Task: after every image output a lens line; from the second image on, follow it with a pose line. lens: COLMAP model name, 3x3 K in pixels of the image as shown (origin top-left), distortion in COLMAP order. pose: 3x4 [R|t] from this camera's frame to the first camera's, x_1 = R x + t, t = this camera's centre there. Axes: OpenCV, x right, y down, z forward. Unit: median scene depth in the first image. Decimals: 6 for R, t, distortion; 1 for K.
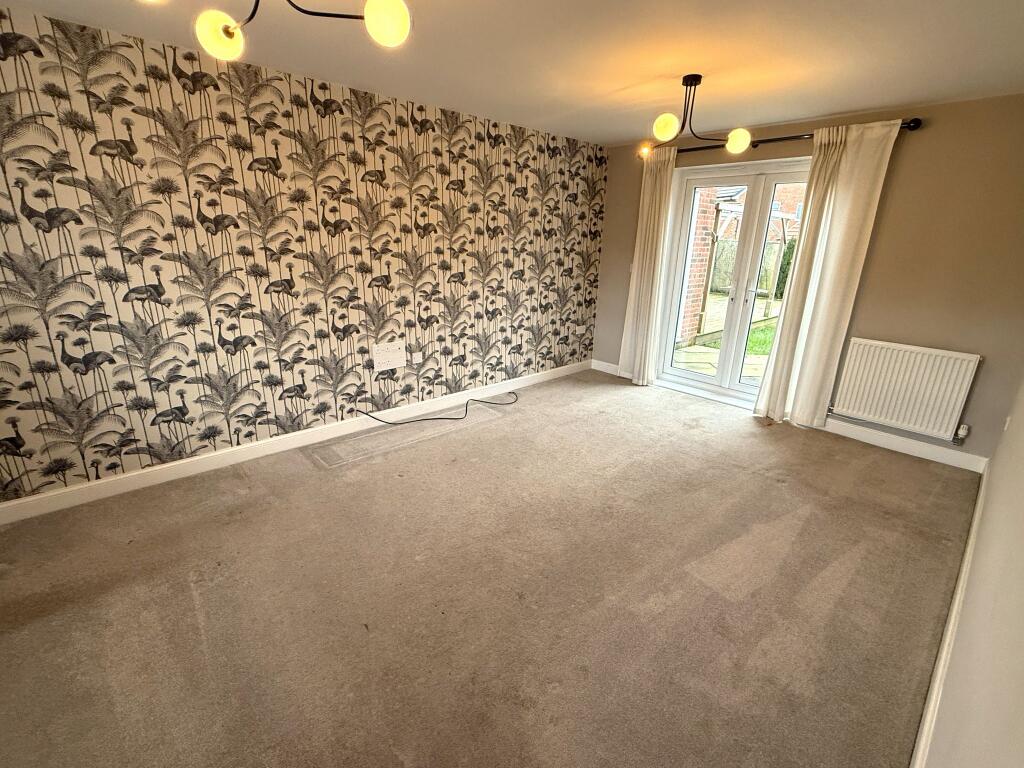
lens RADIAL K [[469.2, 0, 446.5], [0, 469.2, 383.0], [0, 0, 1]] dist [0.000954, 0.000083]
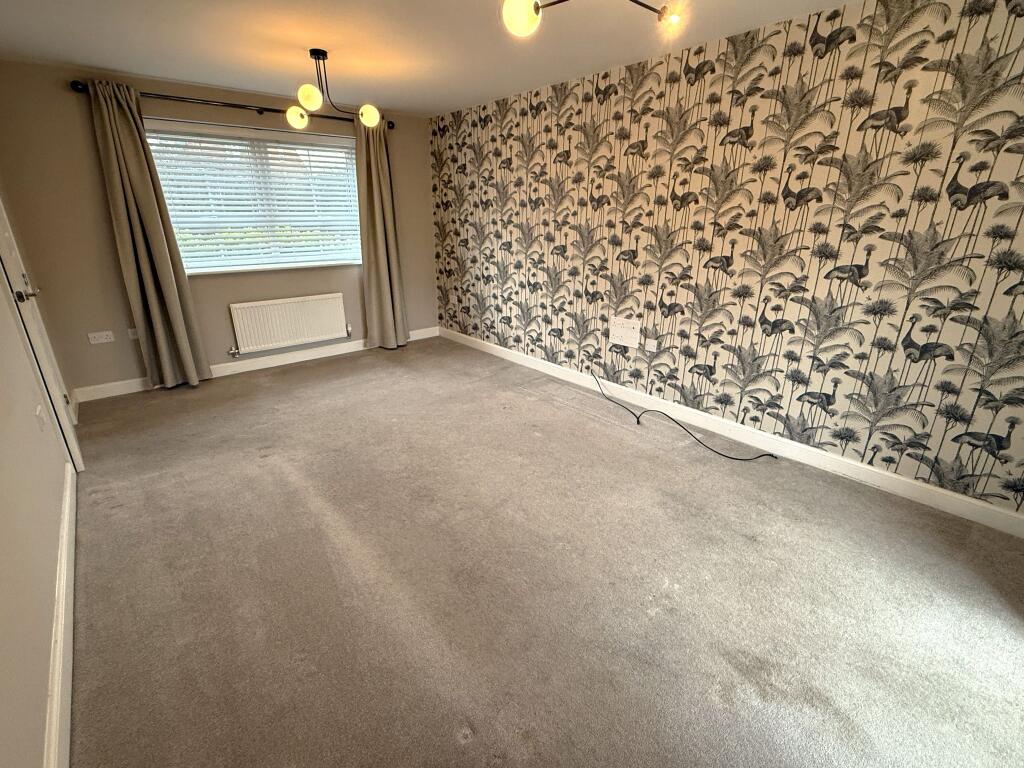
lens RADIAL K [[480.3, 0, 510.4], [0, 480.3, 400.1], [0, 0, 1]] dist [-0.000200, 0.000073]
pose [[0.006063, 0.351222, -0.936273, 0.723443], [-0.290009, 0.896668, 0.334487, -0.162966], [0.957005, 0.269500, 0.107294, 0.567833]]
